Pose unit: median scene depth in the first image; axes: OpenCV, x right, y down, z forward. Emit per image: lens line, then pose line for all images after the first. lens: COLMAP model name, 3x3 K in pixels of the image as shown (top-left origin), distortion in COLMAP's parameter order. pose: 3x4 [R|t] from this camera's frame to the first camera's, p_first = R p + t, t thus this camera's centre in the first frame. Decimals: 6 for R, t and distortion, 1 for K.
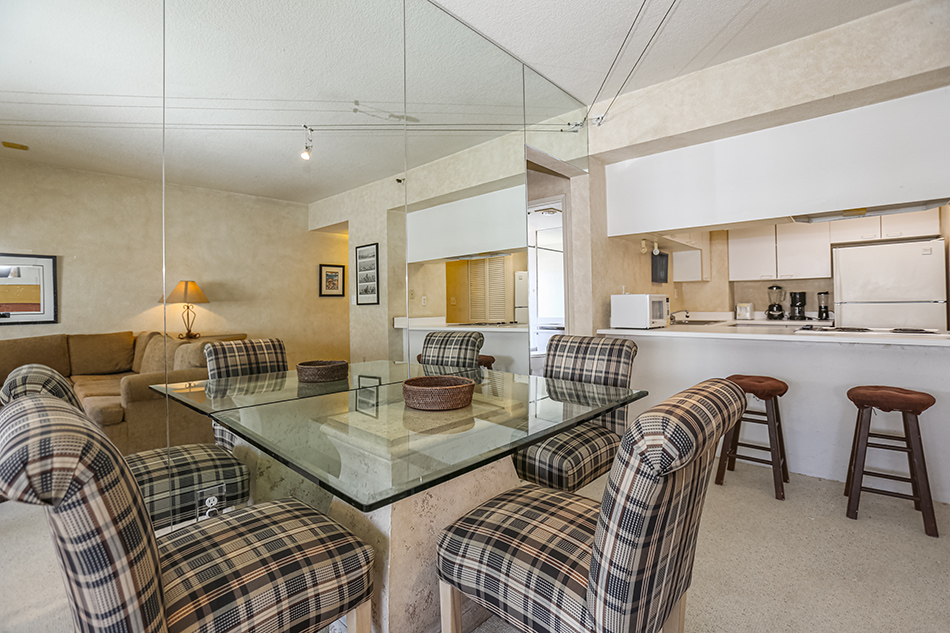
lens RADIAL K [[434.4, 0, 465.0], [0, 434.4, 300.0], [0, 0, 1]] dist [-0.033114, 0.003956]
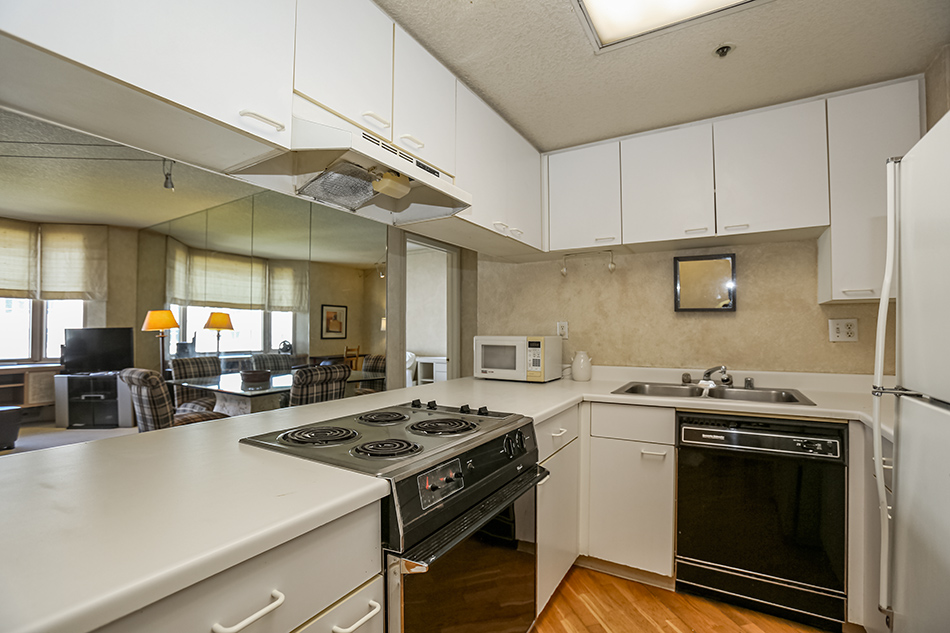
lens RADIAL K [[434.4, 0, 466.6], [0, 434.4, 330.1], [0, 0, 1]] dist [-0.033114, 0.003956]
pose [[0.195408, 0.008739, -0.980683, 0.884223], [0.004455, 0.999942, 0.009798, -0.023565], [0.980712, -0.006283, 0.195358, 0.587412]]
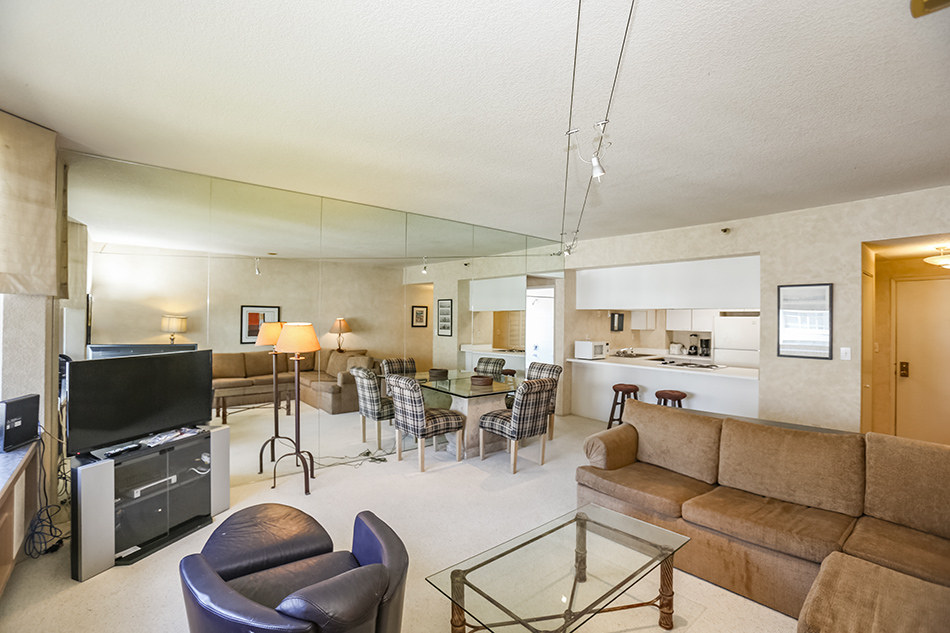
lens RADIAL K [[434.4, 0, 471.8], [0, 434.4, 313.5], [0, 0, 1]] dist [-0.033114, 0.003956]
pose [[0.993251, 0.027863, -0.112591, 0.071976], [-0.027604, 0.999611, 0.003860, -0.097445], [0.112655, -0.000726, 0.993634, -0.738307]]
